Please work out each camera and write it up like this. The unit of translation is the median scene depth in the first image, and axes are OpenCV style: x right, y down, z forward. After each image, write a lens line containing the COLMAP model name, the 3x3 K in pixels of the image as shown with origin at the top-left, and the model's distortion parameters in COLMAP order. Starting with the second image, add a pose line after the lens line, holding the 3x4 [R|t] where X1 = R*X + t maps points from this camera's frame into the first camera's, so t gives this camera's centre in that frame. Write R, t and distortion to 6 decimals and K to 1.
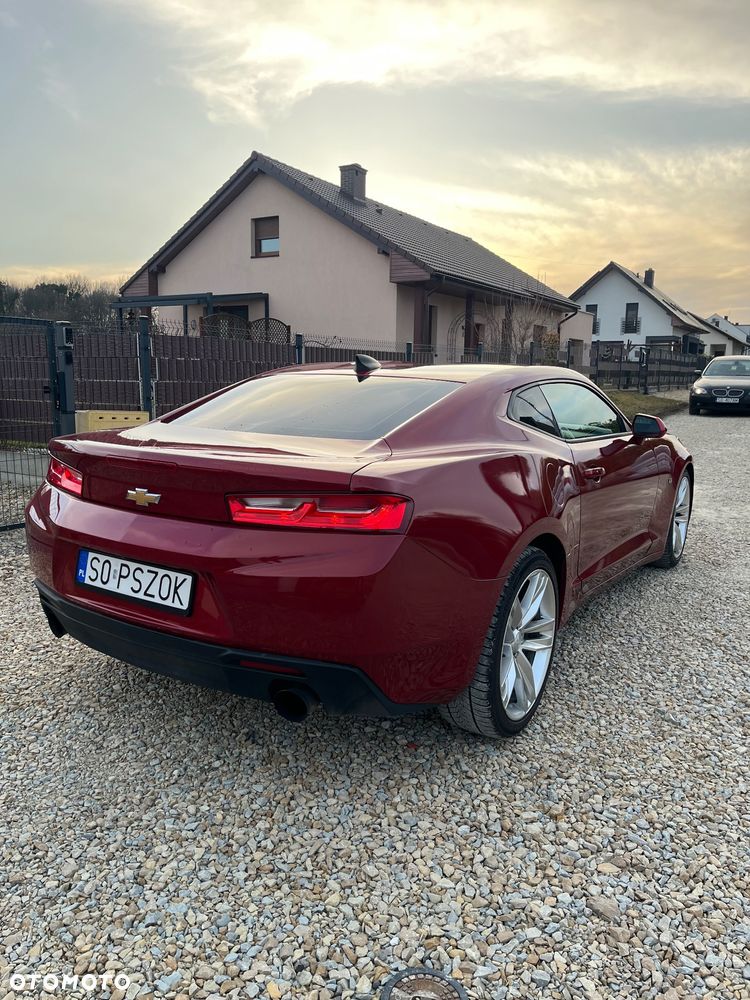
lens RADIAL K [[755.8, 0, 369.6], [0, 755.8, 499.7], [0, 0, 1]] dist [0.075534, -0.096914]
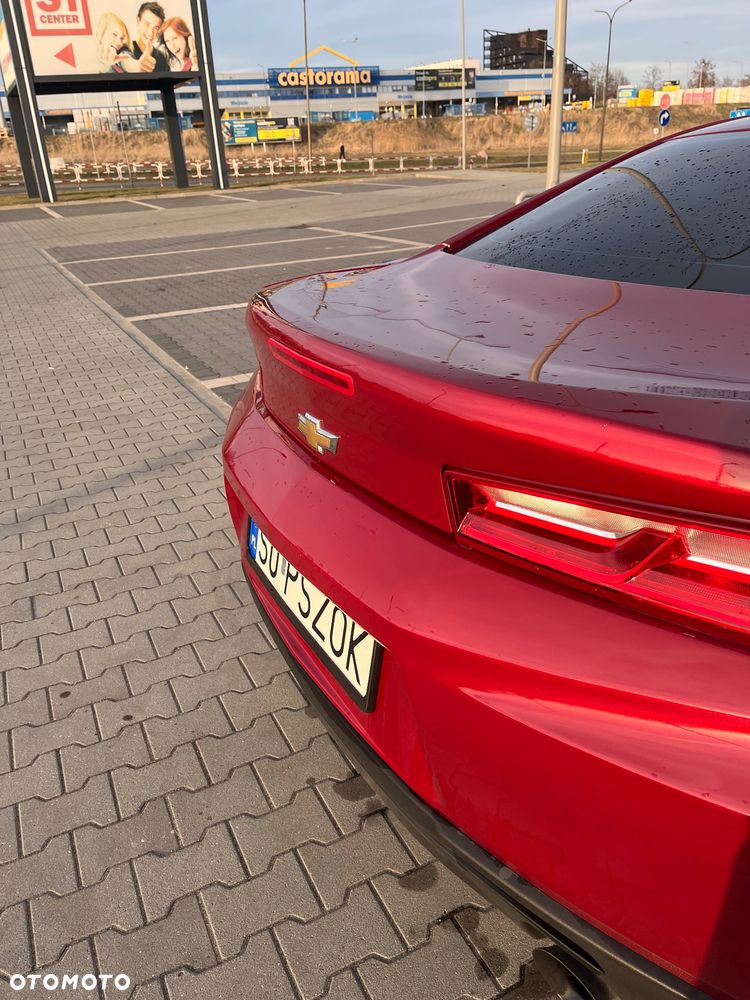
lens RADIAL K [[756.0, 0, 370.5], [0, 756.0, 501.6], [0, 0, 1]] dist [0.084474, -0.104842]
pose [[0.857502, 0.142530, -0.494343, -0.022733], [-0.016005, 0.967784, 0.251271, -0.079028], [0.514231, -0.207554, 0.832159, 0.577060]]
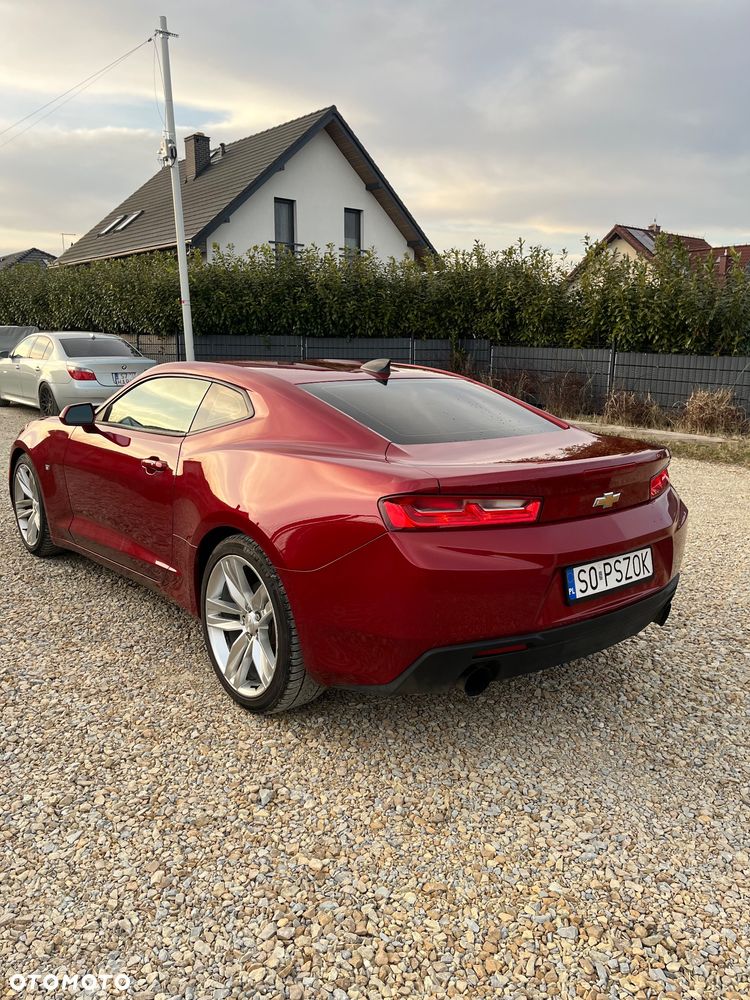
lens RADIAL K [[755.8, 0, 369.6], [0, 755.8, 499.7], [0, 0, 1]] dist [0.075534, -0.096914]
pose [[0.310376, -0.207574, 0.927674, -1.386225], [0.161584, 0.973188, 0.163696, -0.234250], [-0.936780, 0.099090, 0.335595, 0.904055]]
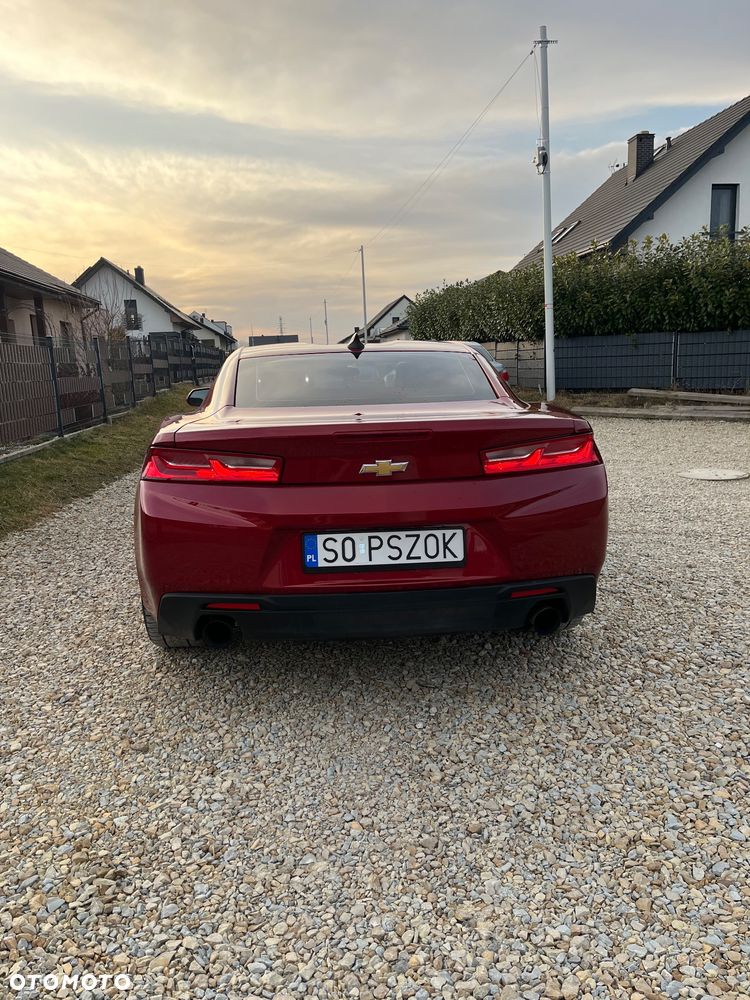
lens RADIAL K [[756.0, 0, 370.5], [0, 756.0, 501.6], [0, 0, 1]] dist [0.084474, -0.104842]
pose [[0.792739, -0.153370, 0.589951, -0.878389], [0.150632, 0.987103, 0.054208, -0.015729], [-0.590656, 0.045893, 0.805618, 0.178081]]
